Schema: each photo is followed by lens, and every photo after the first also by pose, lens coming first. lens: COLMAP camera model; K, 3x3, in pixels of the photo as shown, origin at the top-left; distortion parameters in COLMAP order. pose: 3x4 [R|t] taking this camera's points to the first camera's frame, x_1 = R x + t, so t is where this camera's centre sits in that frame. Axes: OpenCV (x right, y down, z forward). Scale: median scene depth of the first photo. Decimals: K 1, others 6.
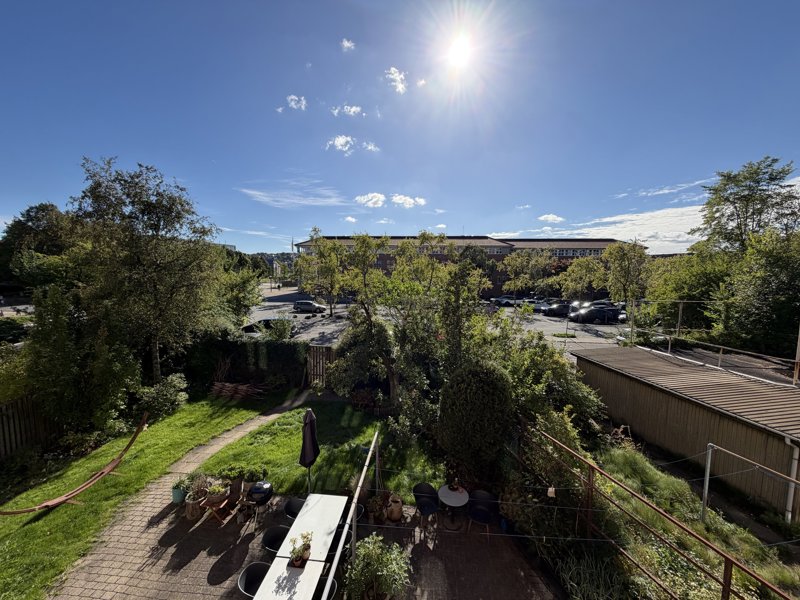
lens RADIAL K [[323.9, 0, 400.0], [0, 323.9, 300.0], [0, 0, 1]] dist [-0.000006, 0.000008]
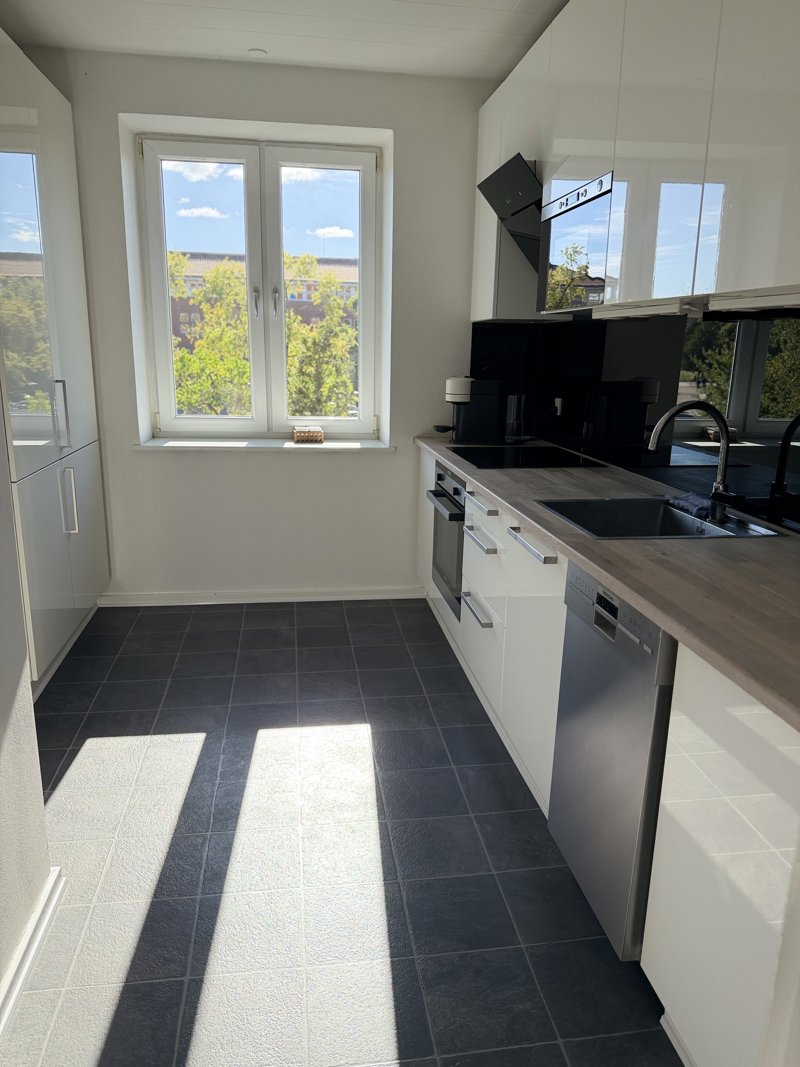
lens RADIAL K [[752.5, 0, 400.0], [0, 752.5, 533.5], [0, 0, 1]] dist [0.007699, 0.000999]
pose [[0.972371, -0.044784, 0.229103, -0.000139], [0.007816, 0.987121, 0.159785, 0.036364], [-0.233308, -0.153580, 0.960198, -0.325455]]
